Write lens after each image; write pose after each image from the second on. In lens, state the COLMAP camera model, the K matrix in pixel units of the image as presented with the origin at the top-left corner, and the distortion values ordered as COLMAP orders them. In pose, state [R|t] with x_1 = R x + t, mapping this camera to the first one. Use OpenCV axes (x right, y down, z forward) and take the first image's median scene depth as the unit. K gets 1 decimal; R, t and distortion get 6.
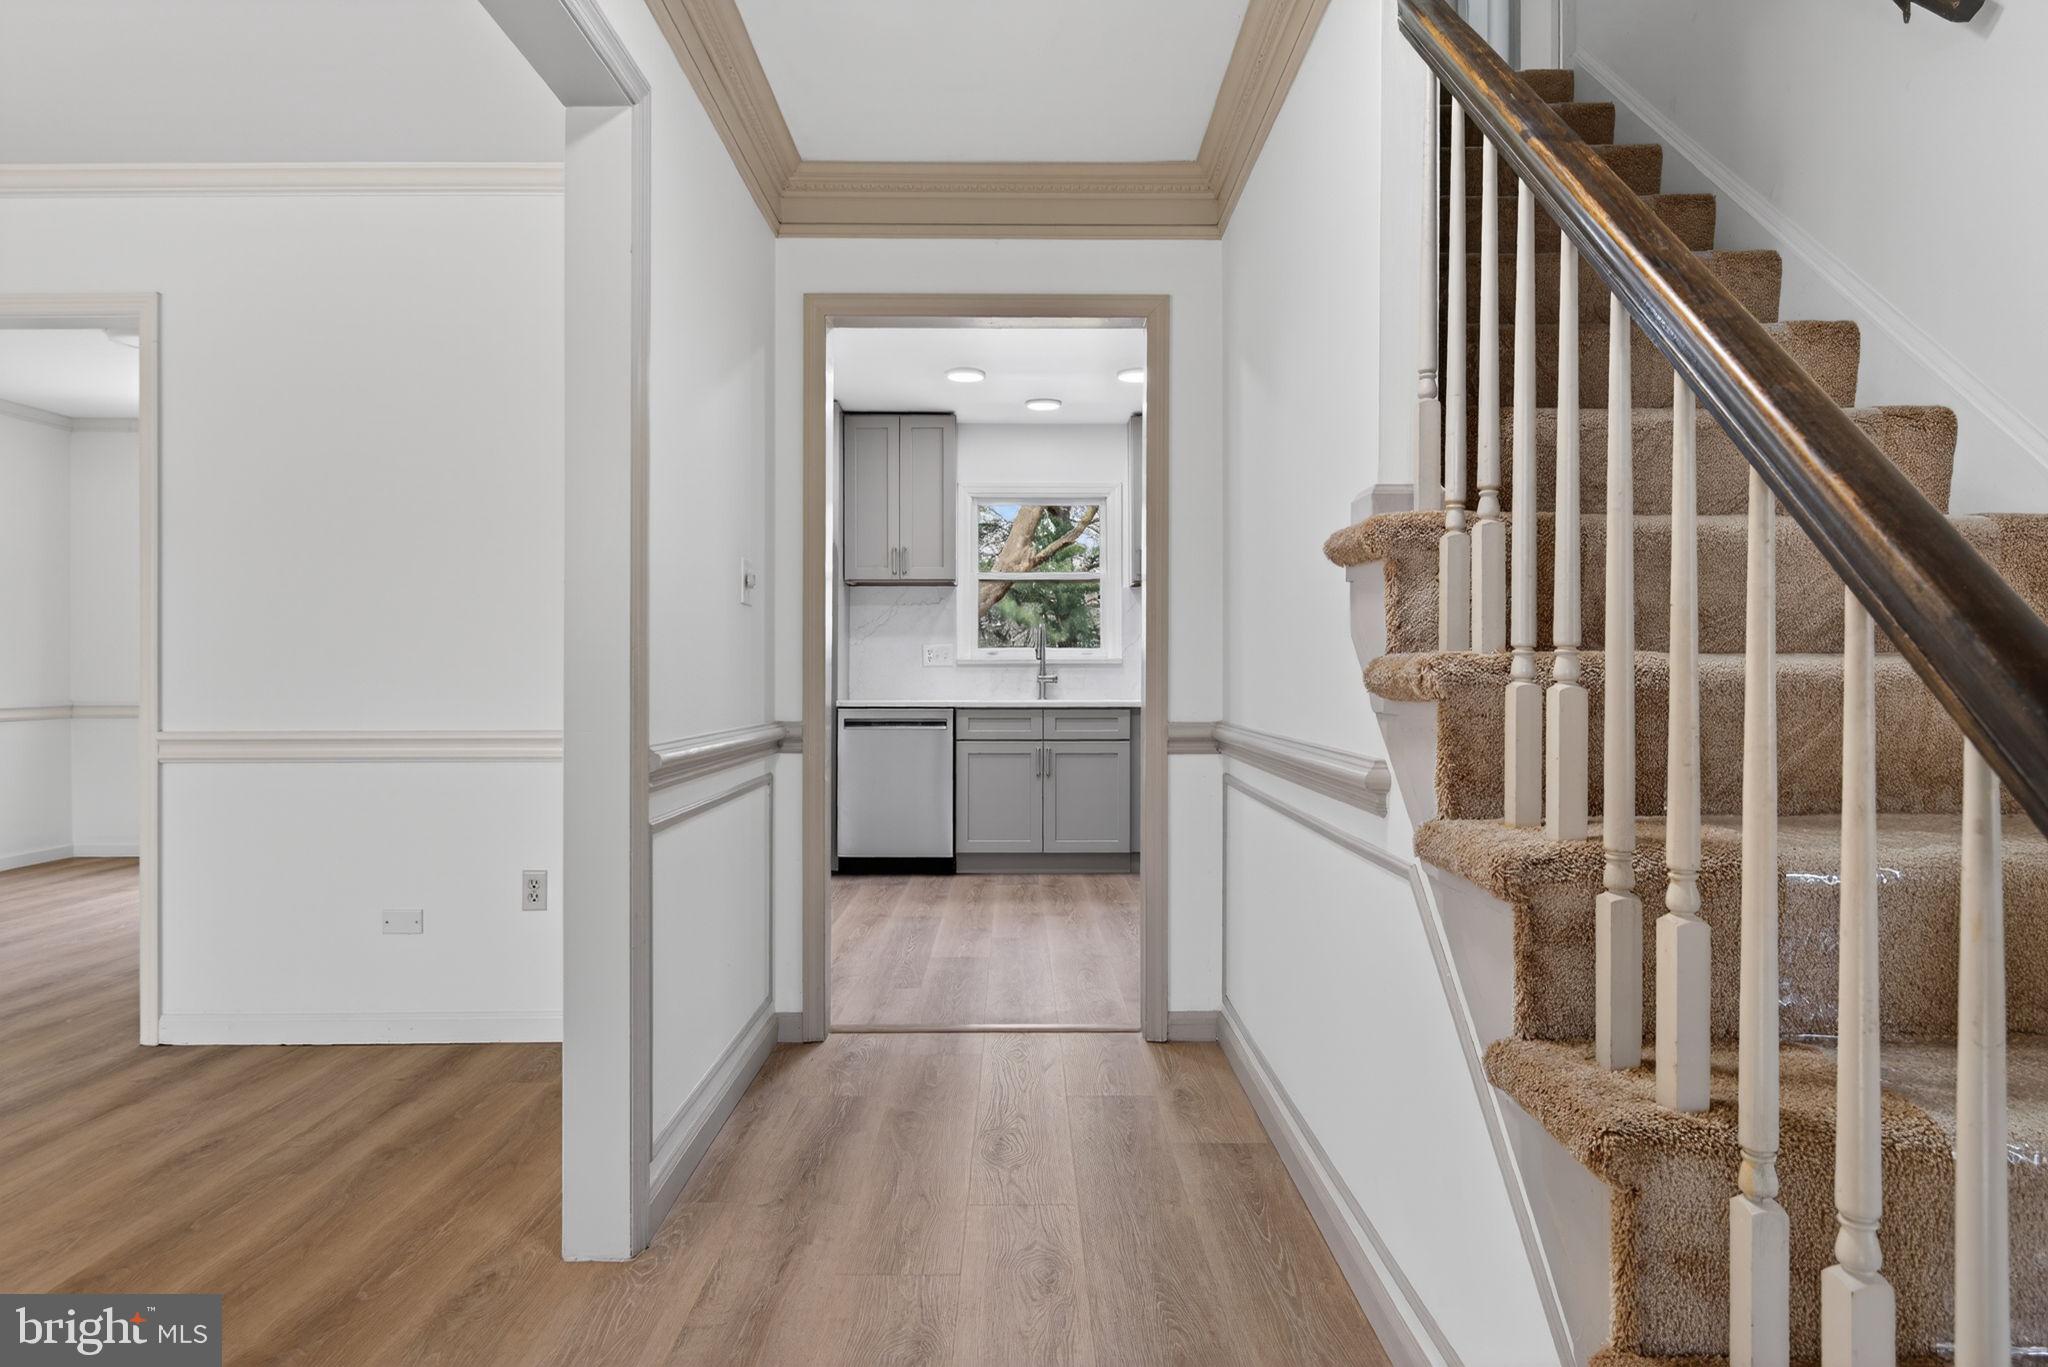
lens RADIAL K [[1024.2, 0, 1024.0], [0, 1024.2, 683.5], [0, 0, 1]] dist [-0.001534, -0.000029]
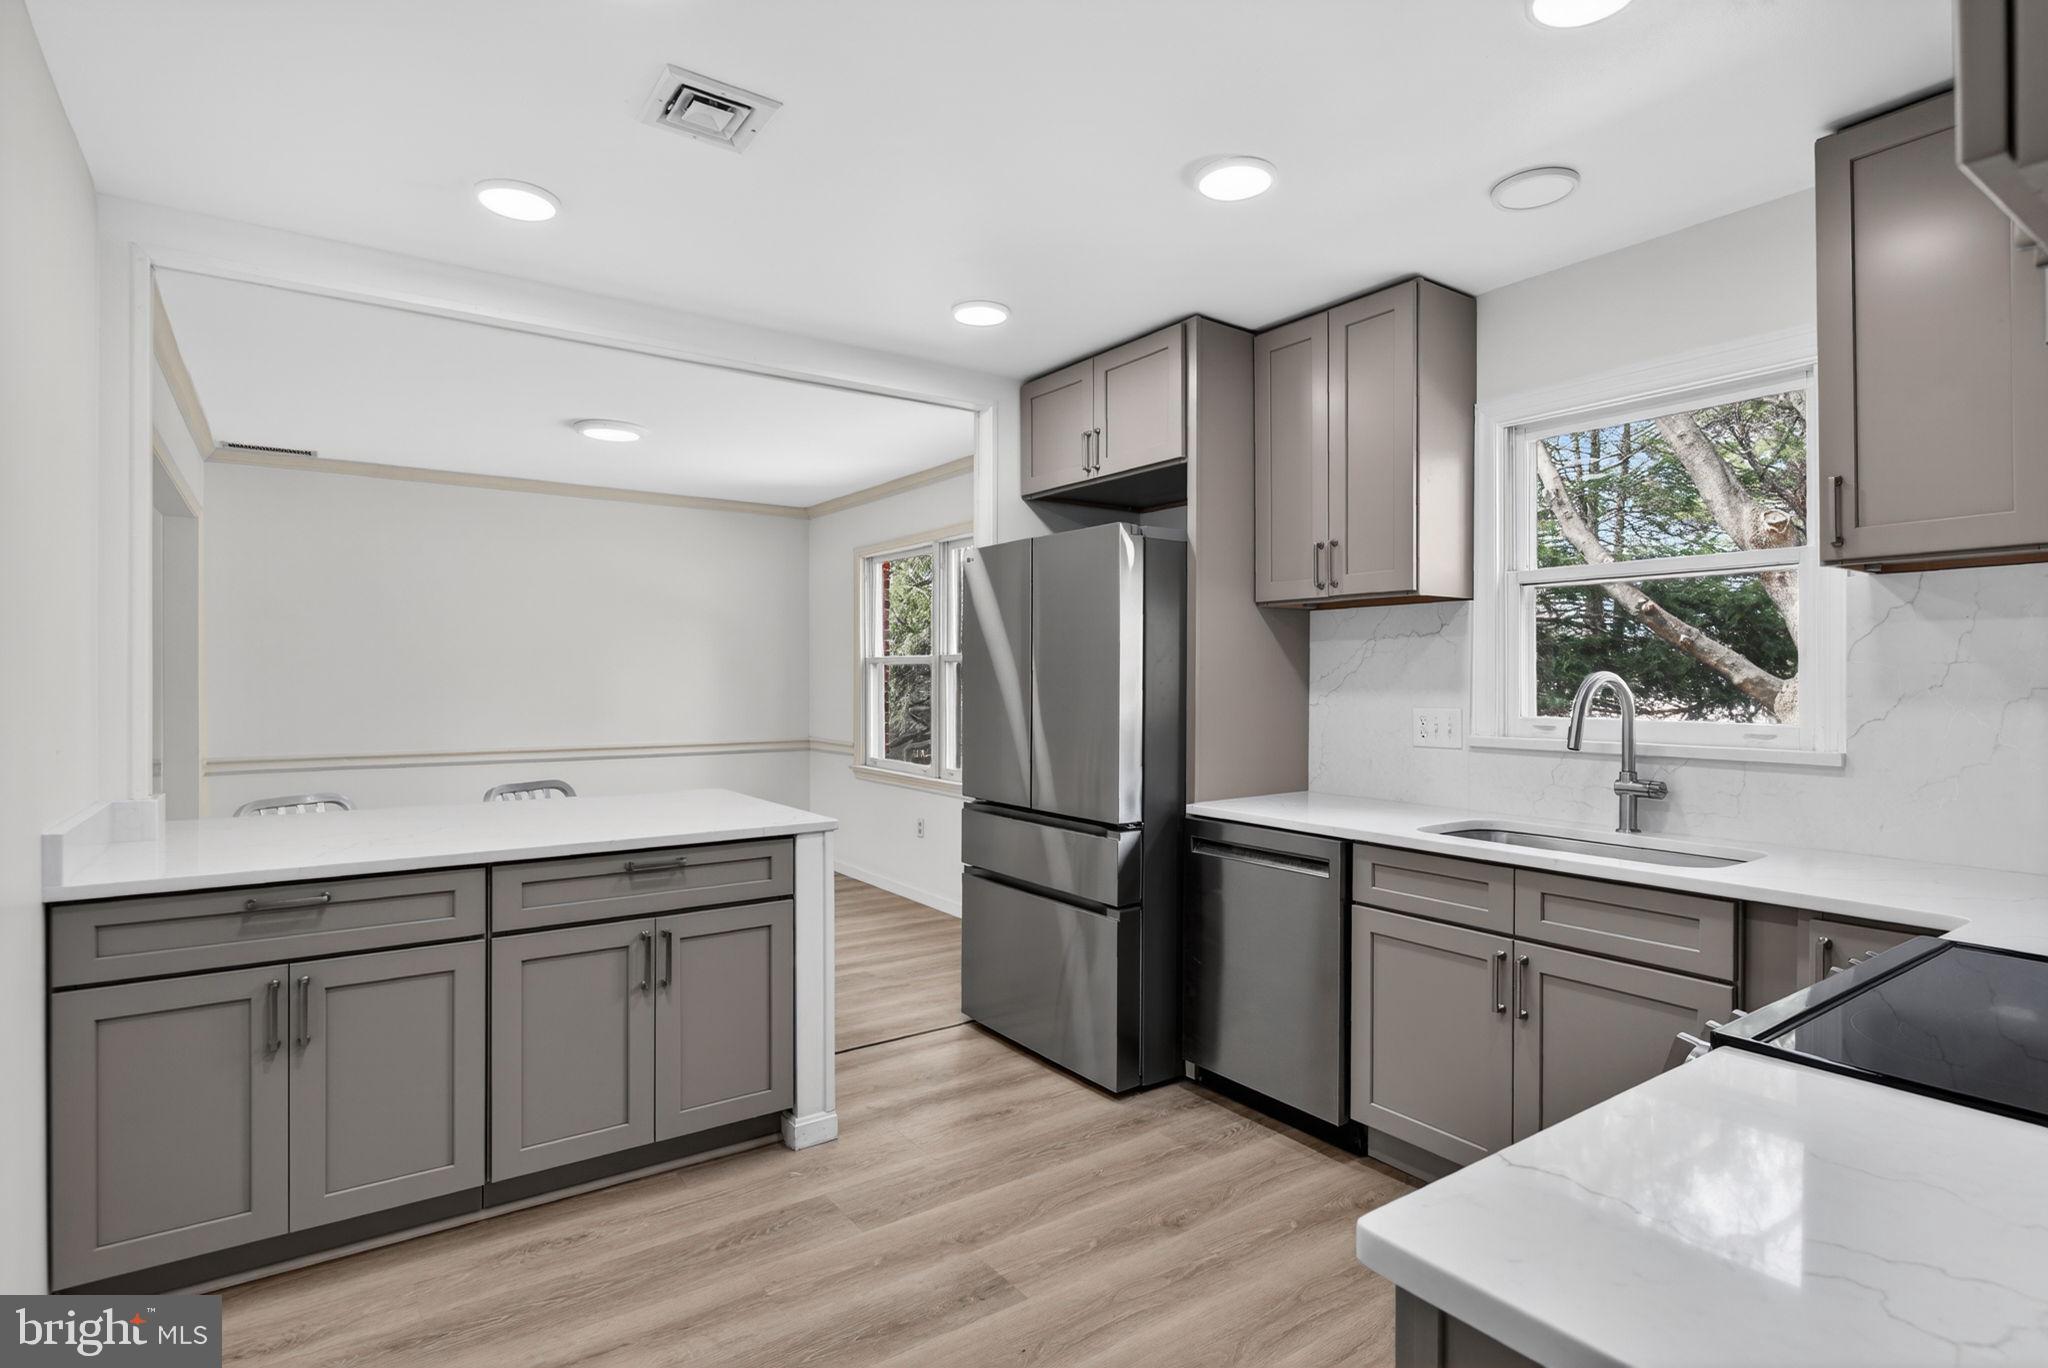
lens RADIAL K [[1024.2, 0, 1024.0], [0, 1024.2, 684.0], [0, 0, 1]] dist [-0.001534, -0.000029]
pose [[0.568632, 0.004579, -0.822580, 0.244444], [-0.004542, 0.999987, 0.002427, -0.051459], [0.822580, 0.002356, 0.568645, 0.513595]]
